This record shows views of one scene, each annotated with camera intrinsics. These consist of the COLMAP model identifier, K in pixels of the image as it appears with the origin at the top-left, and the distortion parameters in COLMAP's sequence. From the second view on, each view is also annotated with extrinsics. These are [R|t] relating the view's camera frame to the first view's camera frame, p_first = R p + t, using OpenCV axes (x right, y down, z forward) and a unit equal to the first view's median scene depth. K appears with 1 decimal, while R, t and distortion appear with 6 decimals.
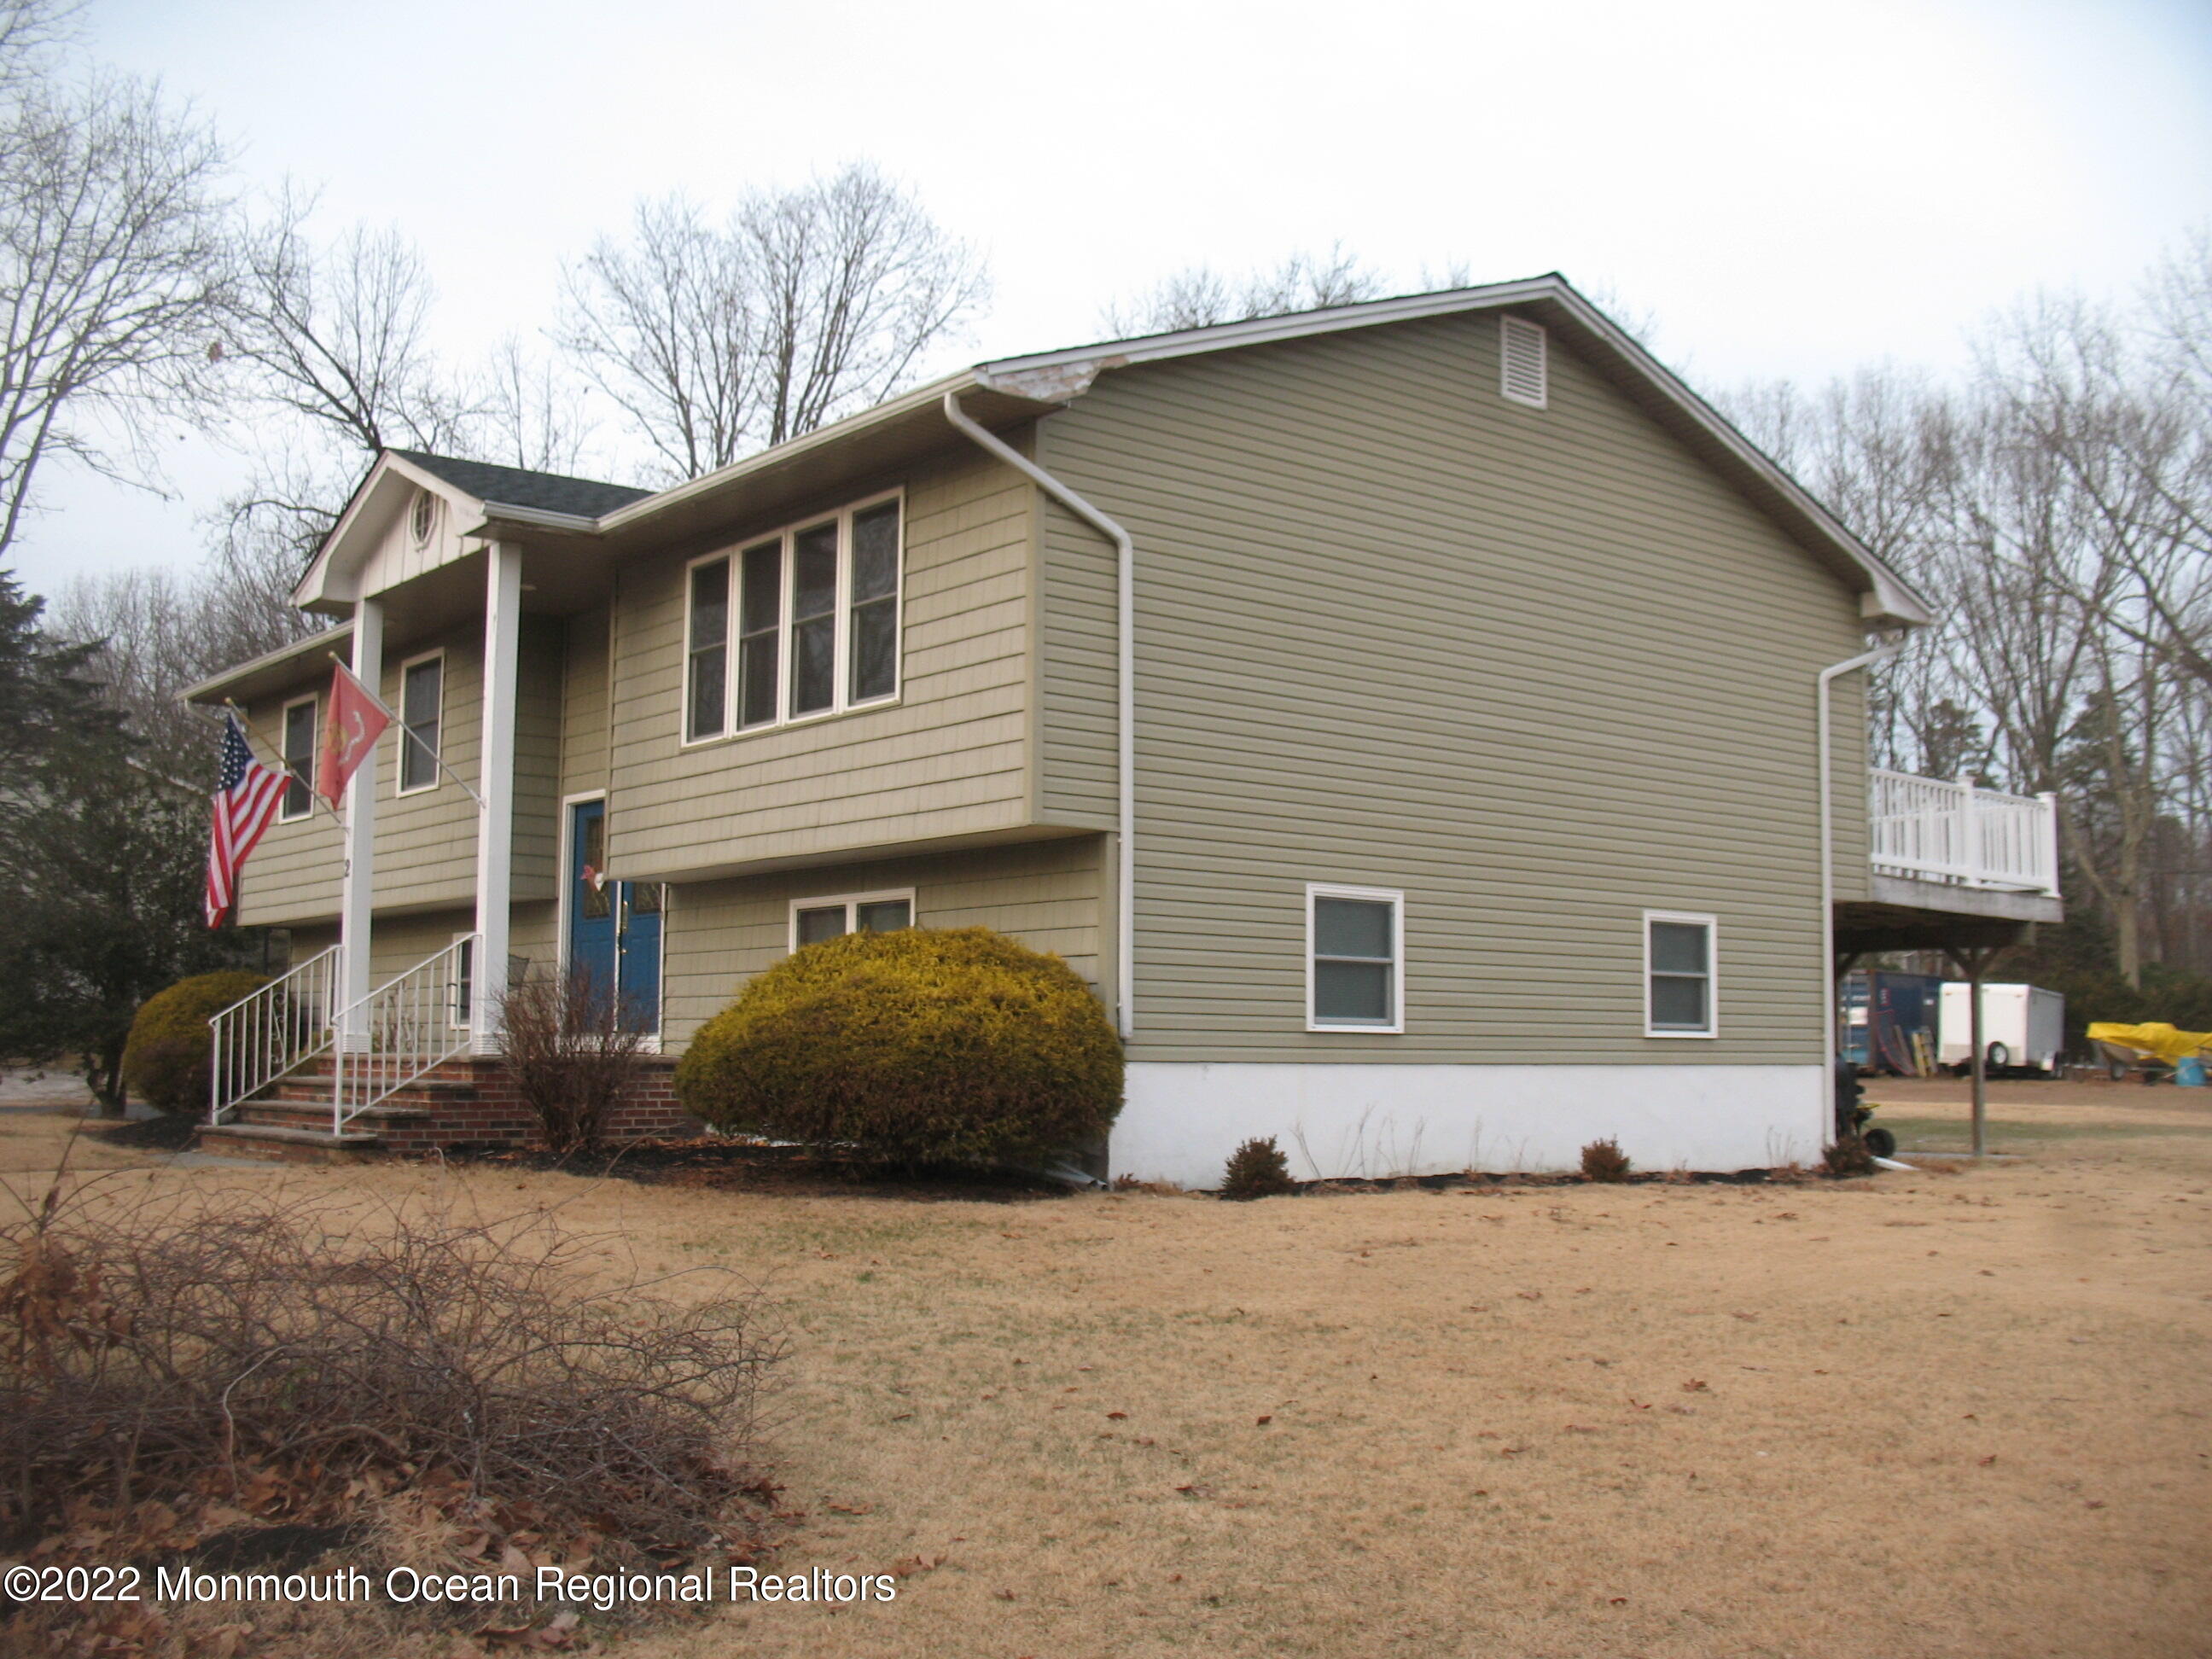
lens RADIAL K [[2276.9, 0, 1106.1], [0, 2276.9, 846.3], [0, 0, 1]] dist [-0.187577, 0.215510]
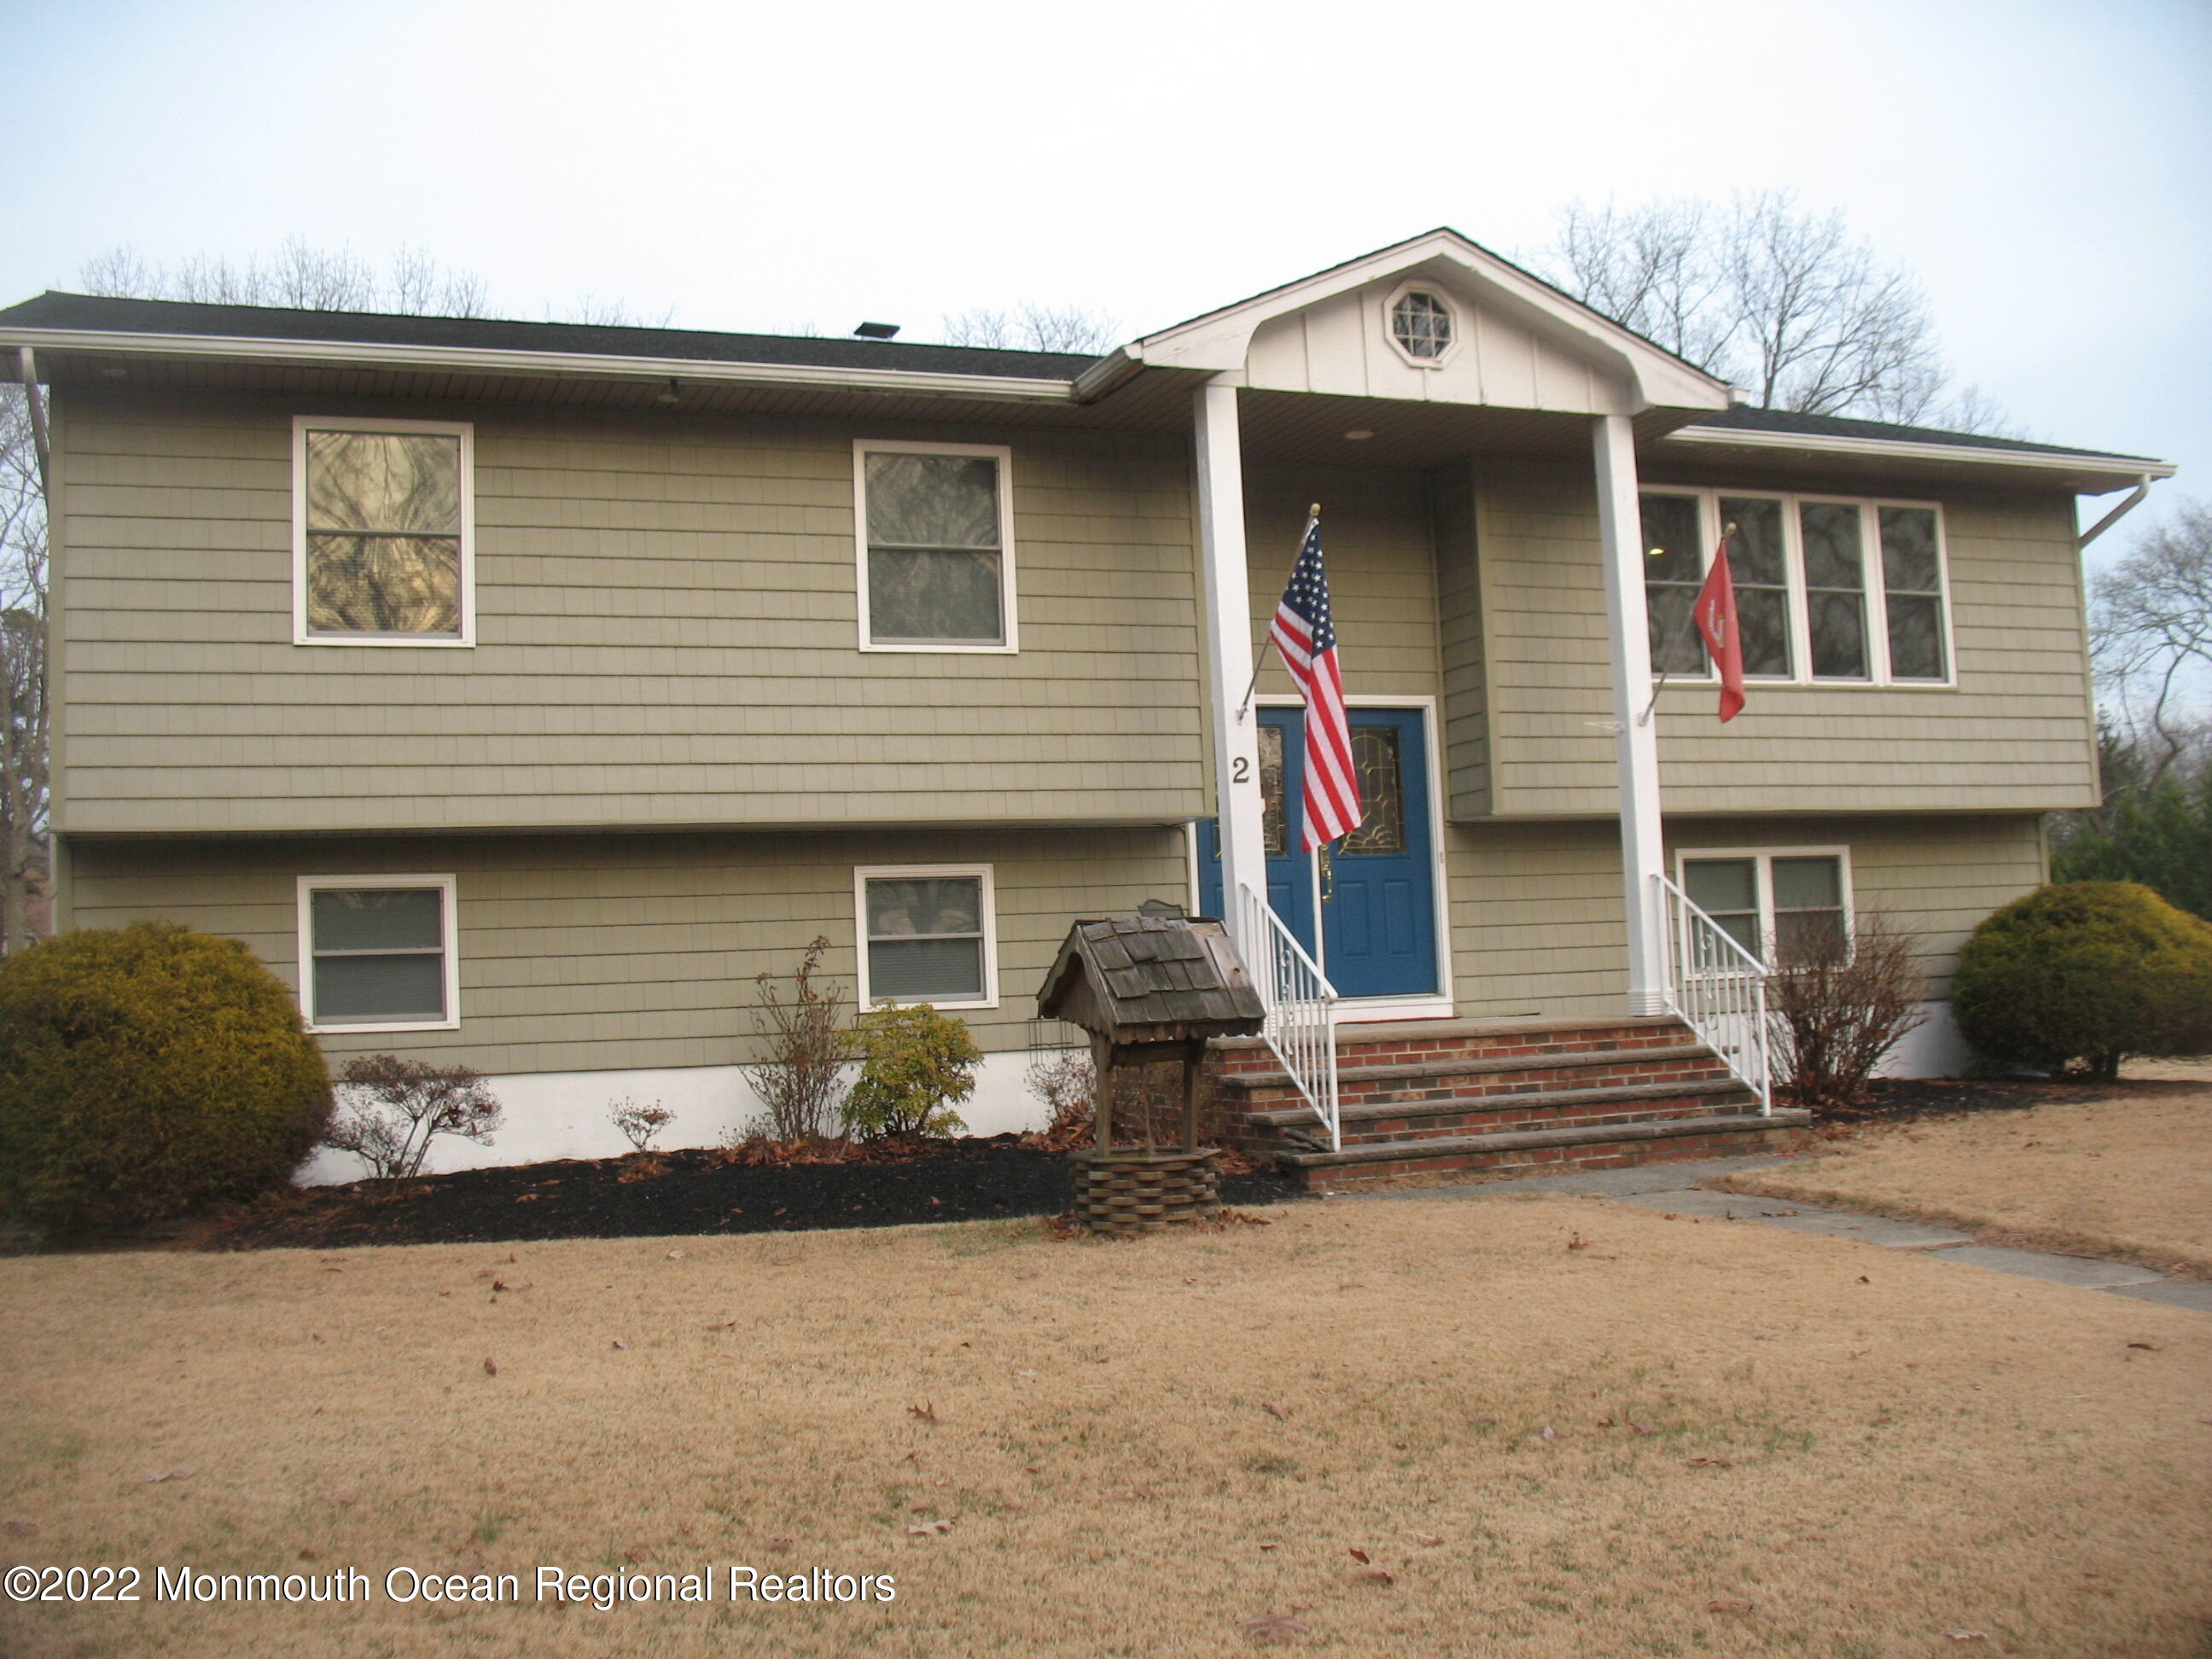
lens RADIAL K [[2276.9, 0, 1106.1], [0, 2276.9, 846.3], [0, 0, 1]] dist [-0.187577, 0.215510]
pose [[0.306306, 0.041917, 0.951010, -1.221078], [-0.045556, 0.998531, -0.029339, 0.066329], [-0.950843, -0.034337, 0.307765, 0.985153]]
